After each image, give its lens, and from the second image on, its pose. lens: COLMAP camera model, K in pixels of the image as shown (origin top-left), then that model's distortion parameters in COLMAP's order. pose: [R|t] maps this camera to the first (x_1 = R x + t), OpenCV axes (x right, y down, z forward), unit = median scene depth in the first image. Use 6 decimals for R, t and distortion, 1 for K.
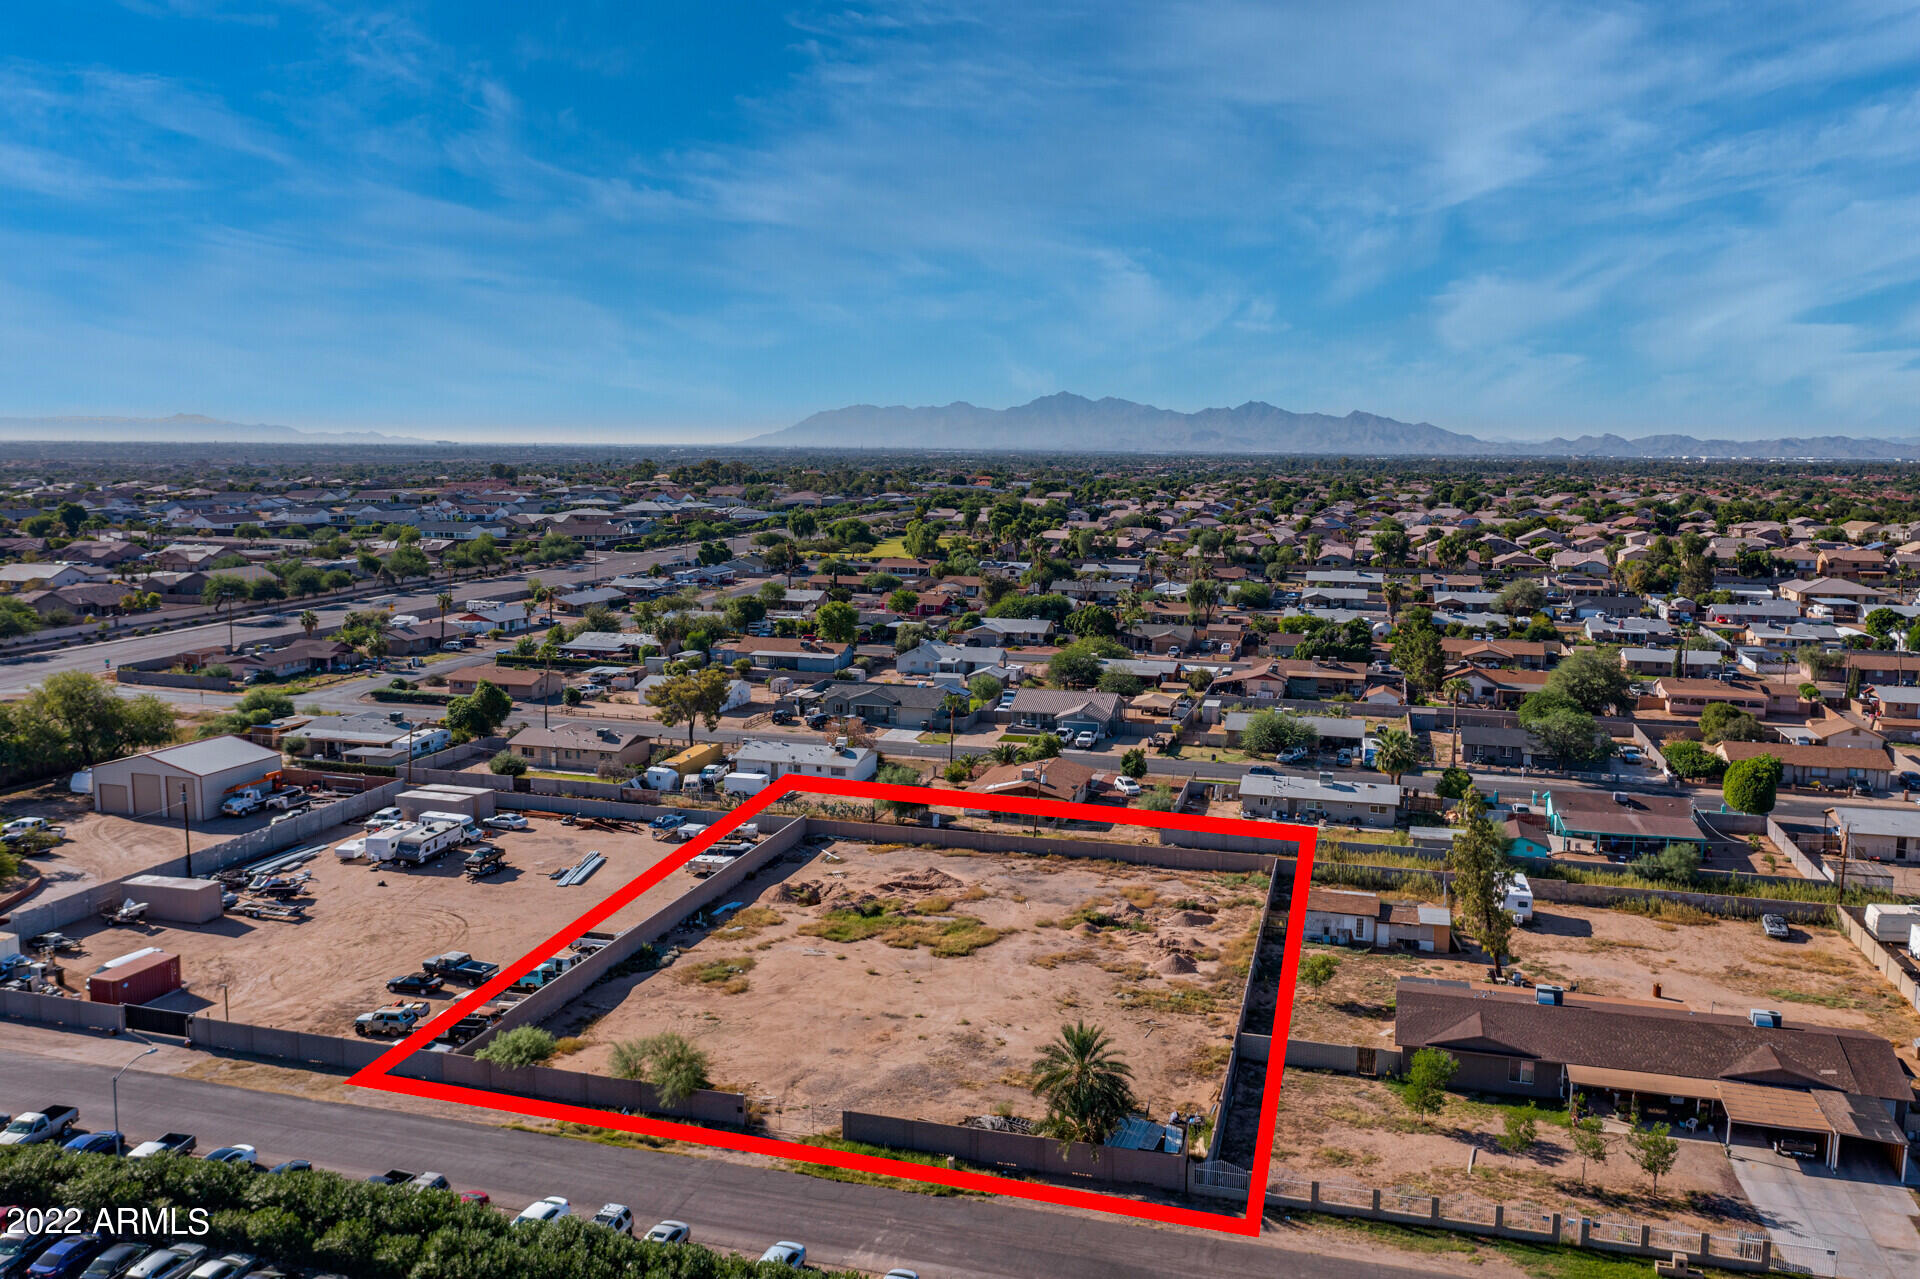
lens RADIAL K [[1517.6, 0, 952.8], [0, 1517.6, 631.5], [0, 0, 1]] dist [-0.012890, 0.003607]
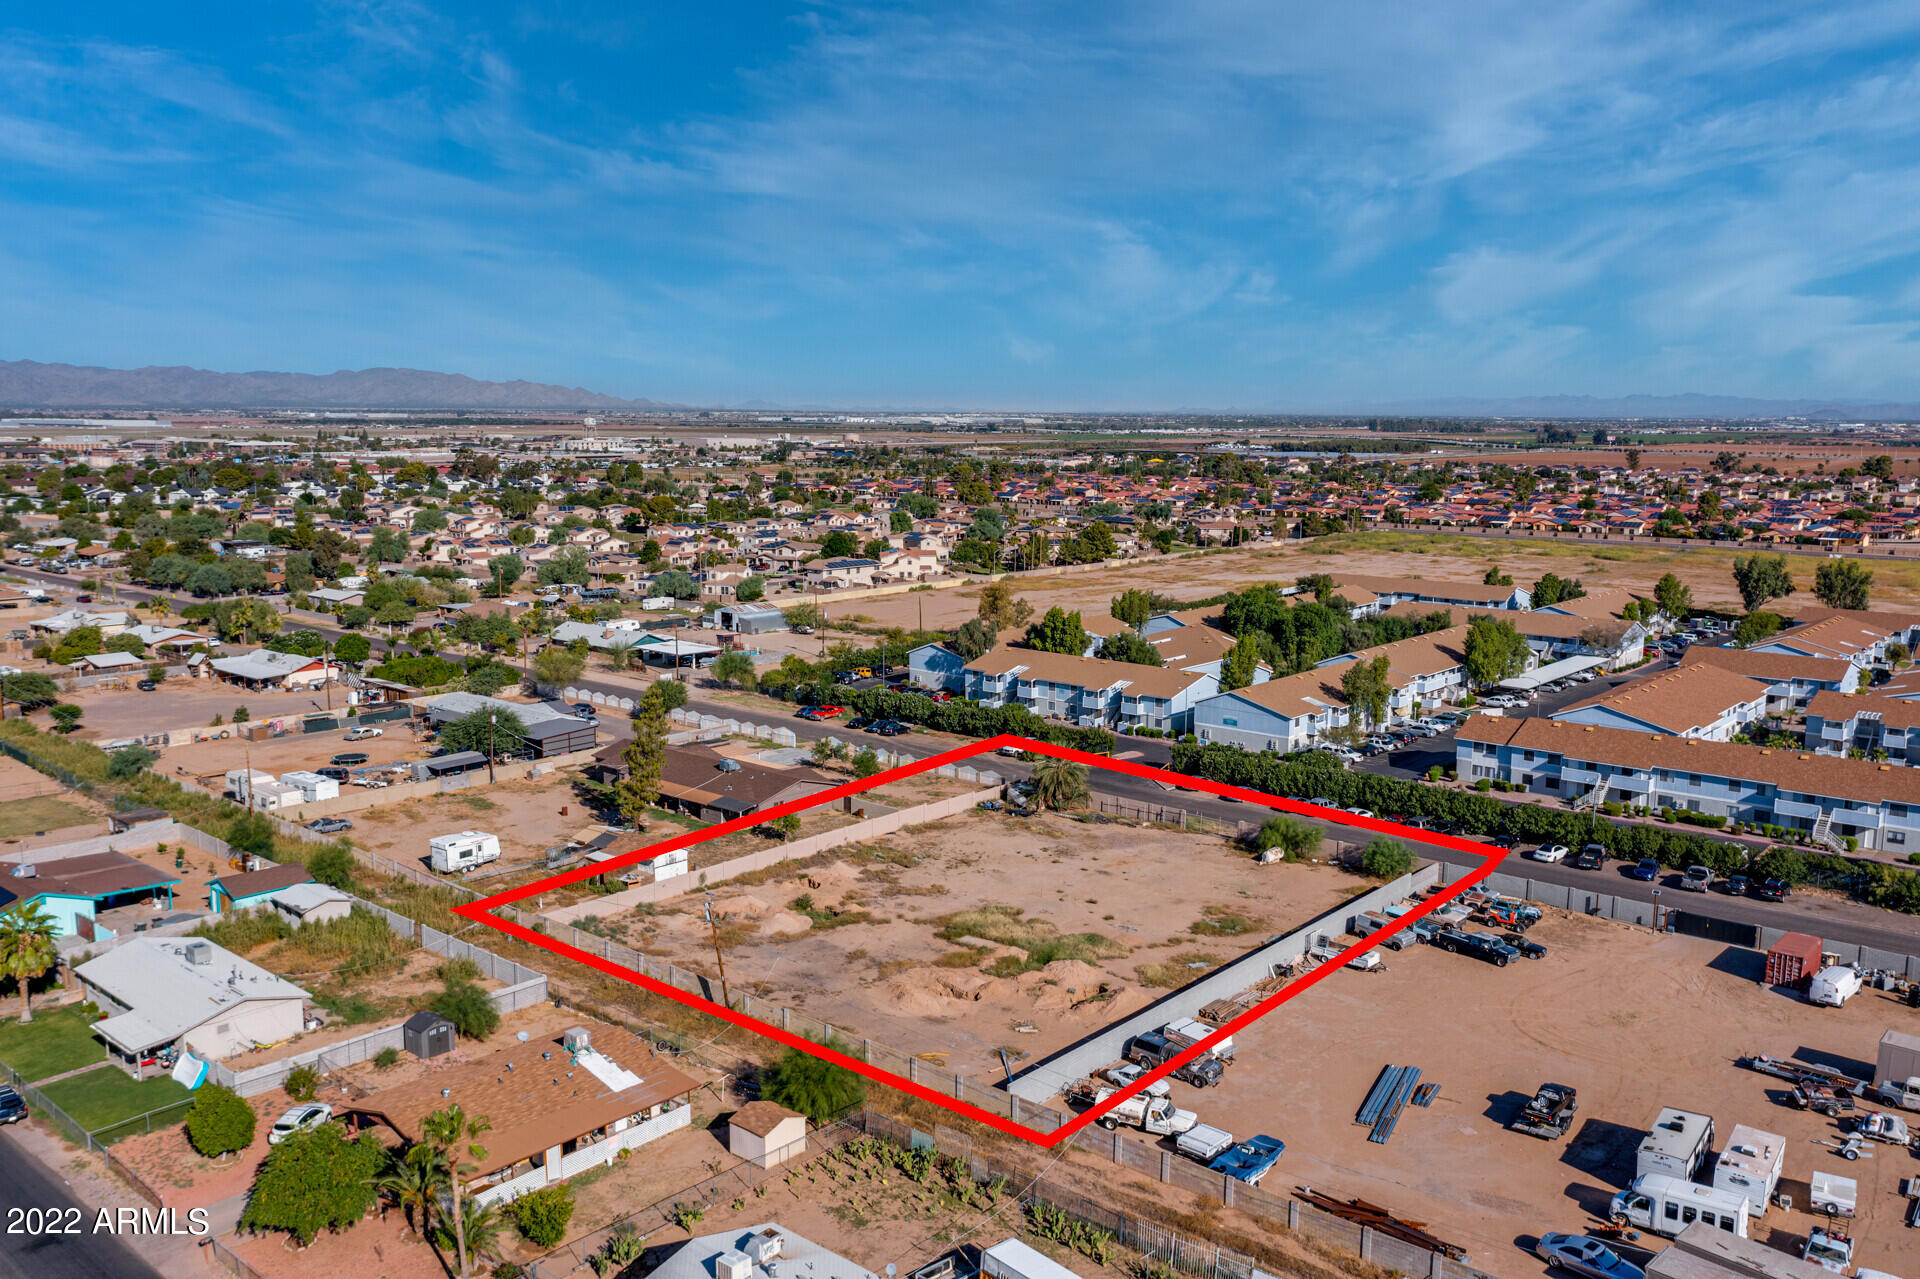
lens RADIAL K [[1517.6, 0, 953.2], [0, 1517.6, 641.7], [0, 0, 1]] dist [-0.012890, 0.003607]
pose [[-0.908970, -0.073935, 0.410253, -0.336622], [0.039039, 0.964722, 0.260358, -0.210515], [-0.415030, 0.252674, -0.874017, 1.645935]]
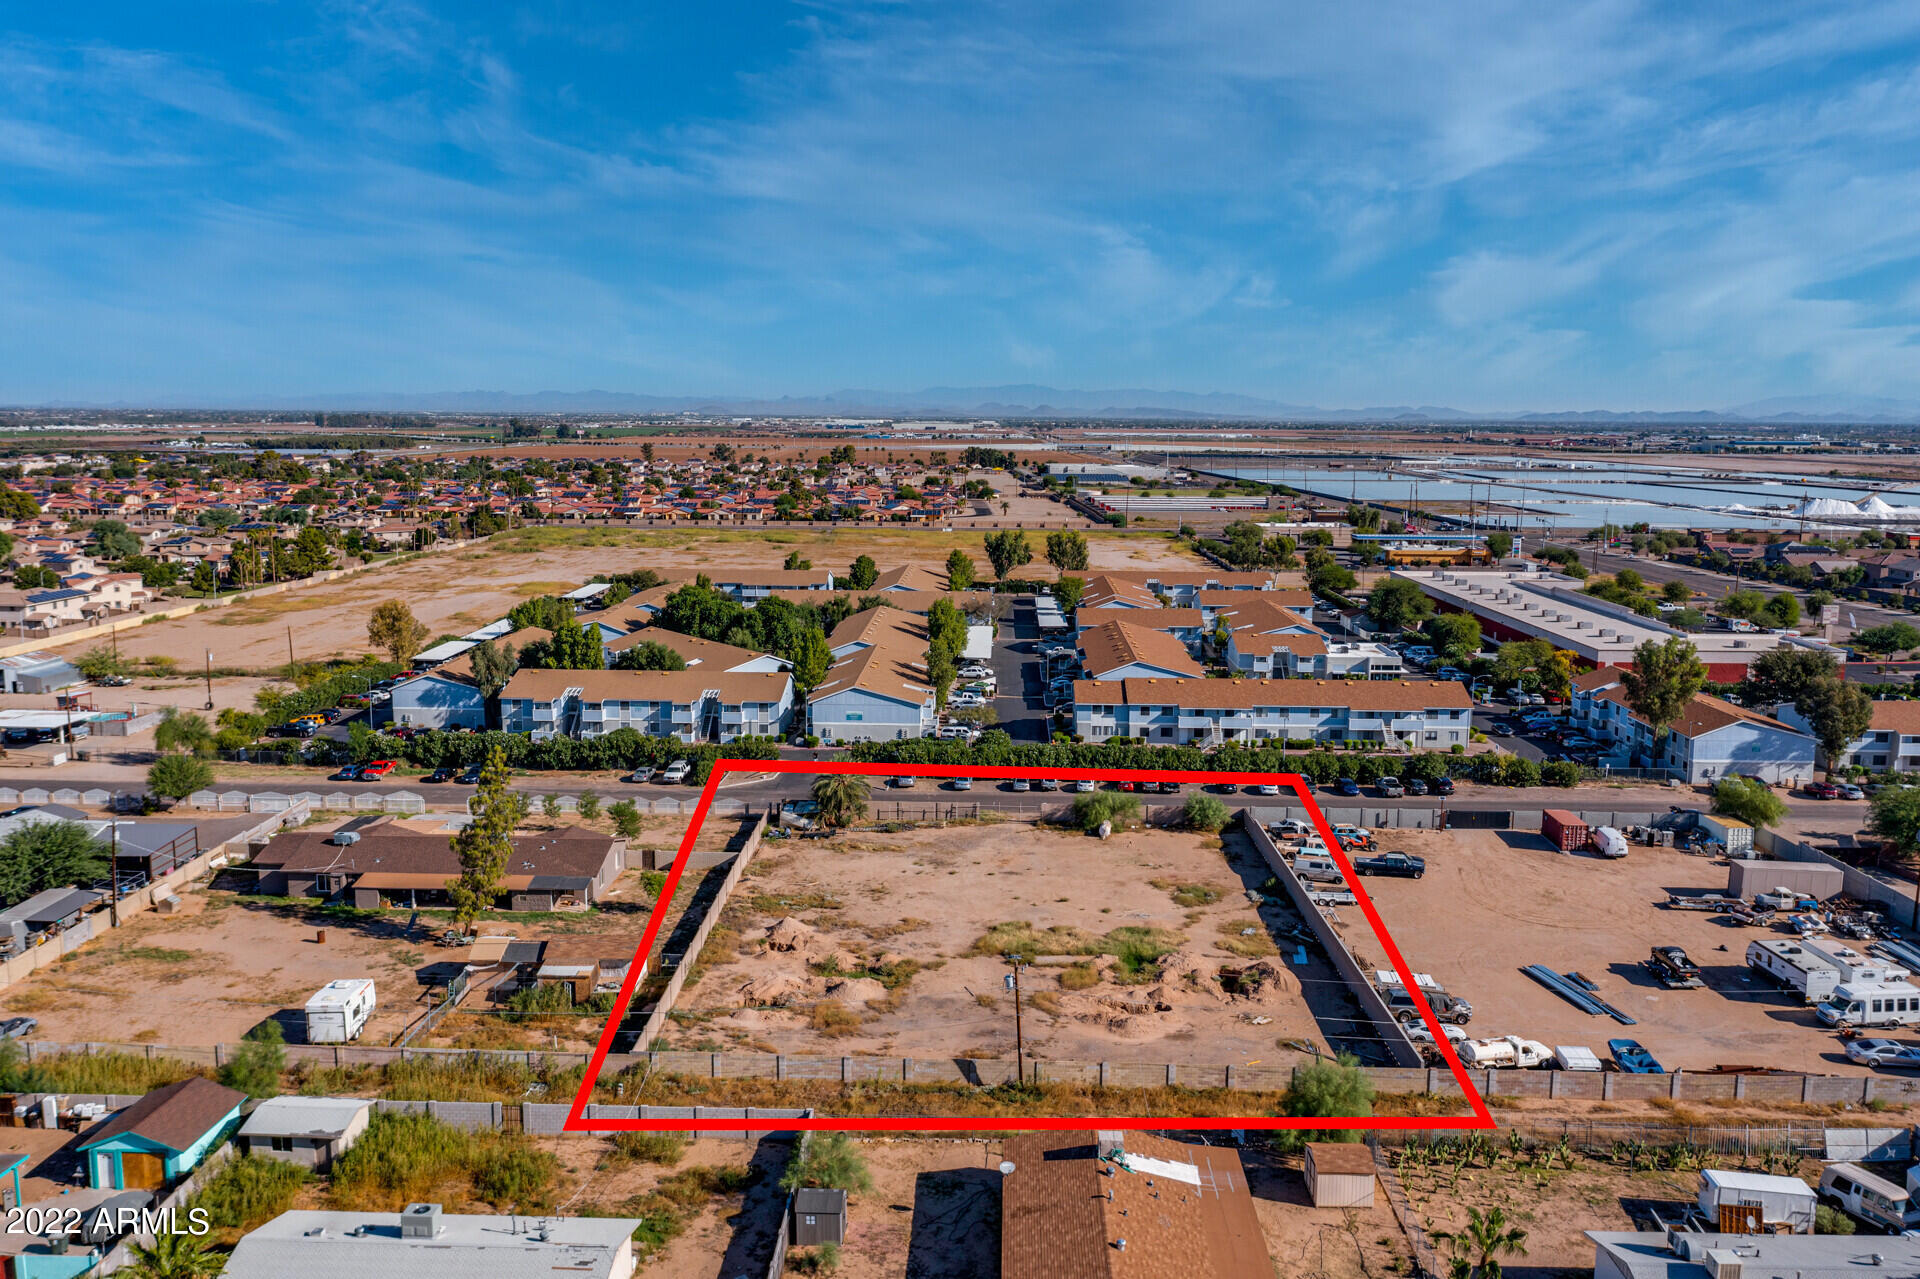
lens RADIAL K [[1517.6, 0, 953.1], [0, 1517.6, 643.0], [0, 0, 1]] dist [-0.012890, 0.003607]
pose [[-0.968933, 0.022093, -0.246335, 0.242309], [-0.044695, 0.963962, 0.262258, -0.199082], [0.243252, 0.265121, -0.933027, 1.636954]]
